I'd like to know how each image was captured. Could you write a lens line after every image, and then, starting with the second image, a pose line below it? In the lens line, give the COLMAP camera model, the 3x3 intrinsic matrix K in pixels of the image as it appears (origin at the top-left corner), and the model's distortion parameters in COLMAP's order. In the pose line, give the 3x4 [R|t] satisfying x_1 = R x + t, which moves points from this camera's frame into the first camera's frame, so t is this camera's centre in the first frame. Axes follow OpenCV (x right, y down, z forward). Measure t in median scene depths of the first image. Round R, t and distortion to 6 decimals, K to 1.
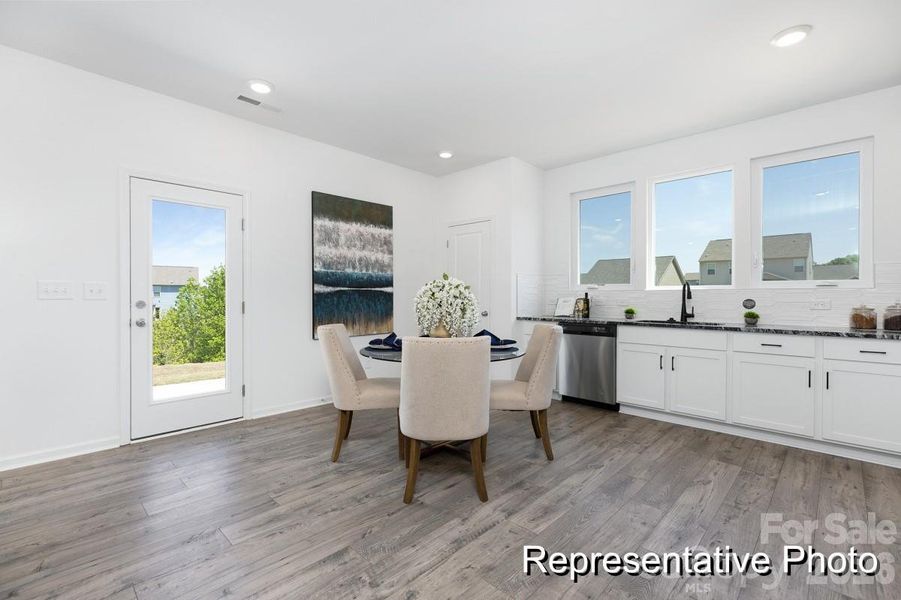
lens RADIAL K [[408.3, 0, 447.8], [0, 408.3, 293.7], [0, 0, 1]] dist [0.015453, 0.000082]
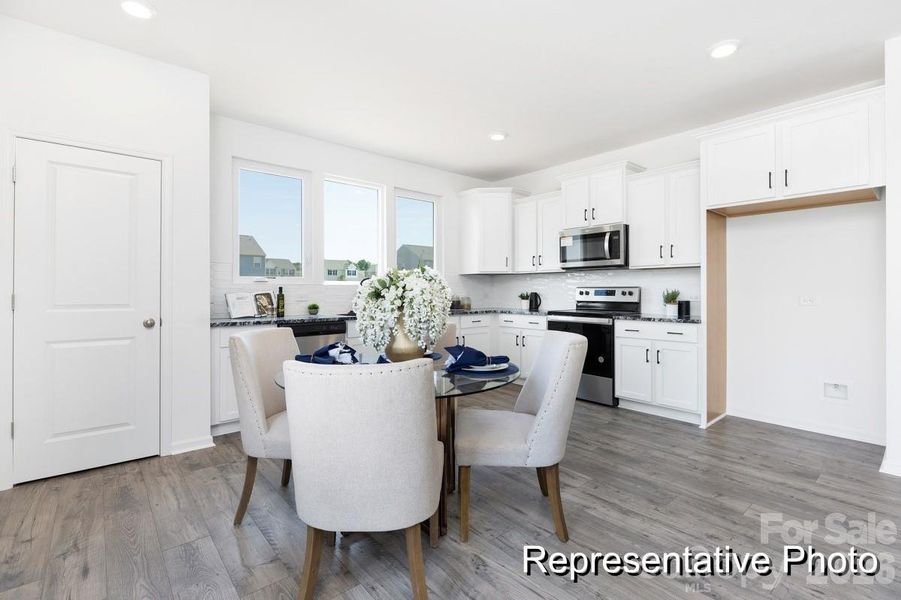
lens RADIAL K [[413.0, 0, 450.4], [0, 413.0, 291.1], [0, 0, 1]] dist [-0.003376, 0.000142]
pose [[0.090270, -0.006010, 0.995899, -0.513721], [-0.003264, 0.999975, 0.006331, -0.000256], [-0.995912, -0.003822, 0.090248, 0.626326]]
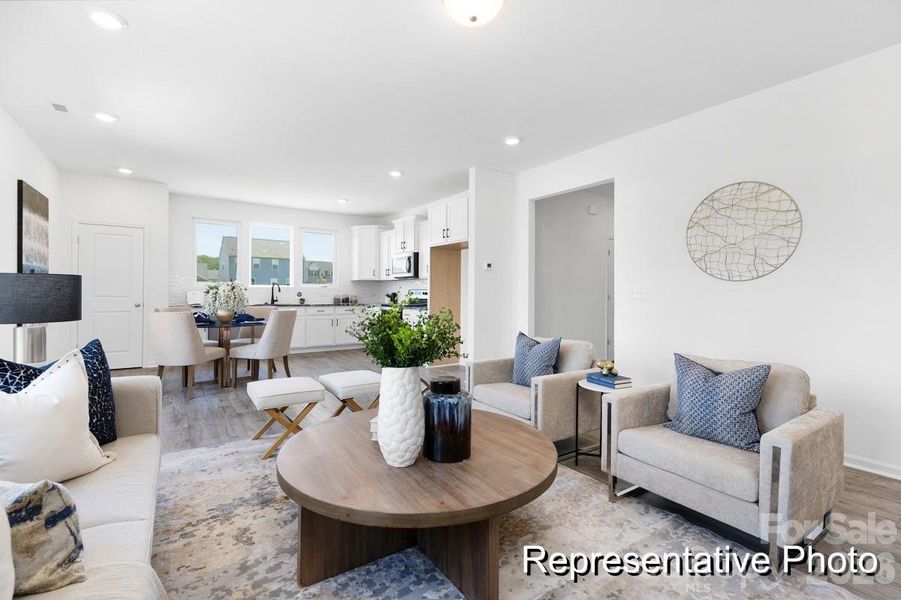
lens RADIAL K [[402.0, 0, 449.5], [0, 402.0, 291.3], [0, 0, 1]] dist [0.000832, 0.000256]
pose [[0.190380, -0.001841, 0.981709, -1.060727], [-0.011200, 0.999929, 0.004047, -0.007013], [-0.981647, -0.011766, 0.190346, -0.161769]]
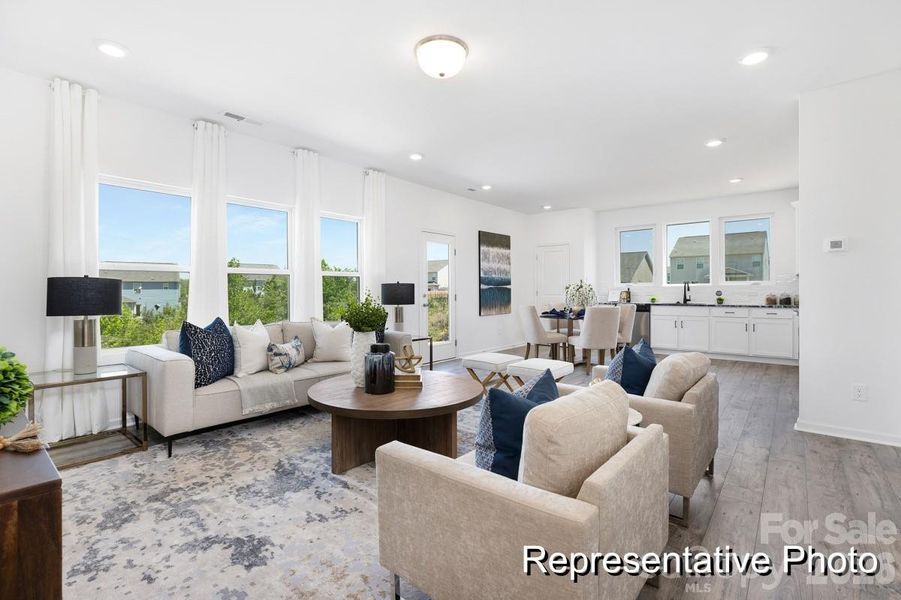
lens RADIAL K [[426.1, 0, 439.4], [0, 426.1, 291.1], [0, 0, 1]] dist [0.000087, 0.000062]
pose [[0.998083, -0.007106, 0.061473, -0.612545], [0.006728, 0.999957, 0.006345, -0.006119], [-0.061516, -0.005919, 0.998089, -0.801000]]
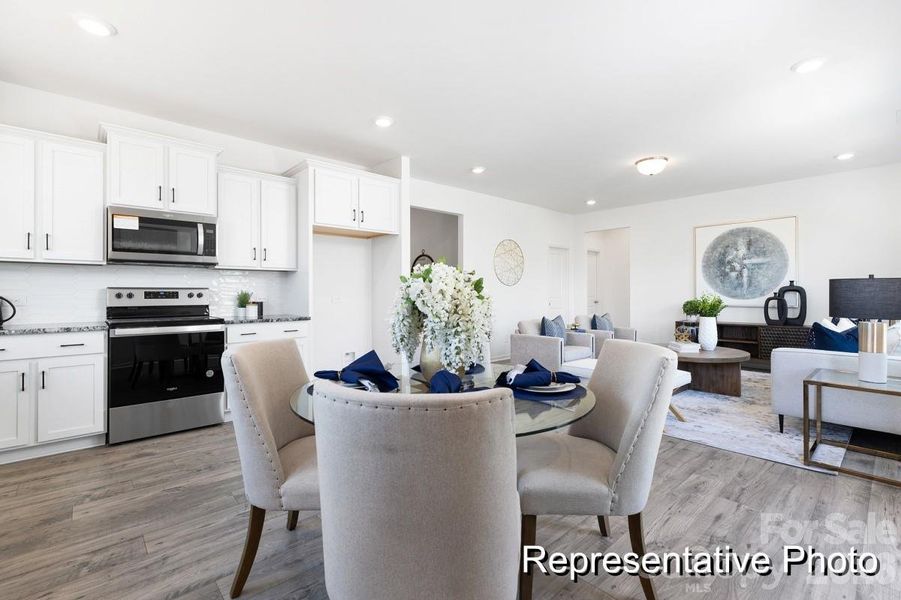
lens RADIAL K [[402.0, 0, 449.5], [0, 402.0, 291.3], [0, 0, 1]] dist [0.000832, 0.000256]
pose [[-0.997750, -0.003921, 0.066930, -0.040214], [-0.004296, 0.999976, -0.005455, 0.004202], [-0.066907, -0.005730, -0.997743, 1.135188]]
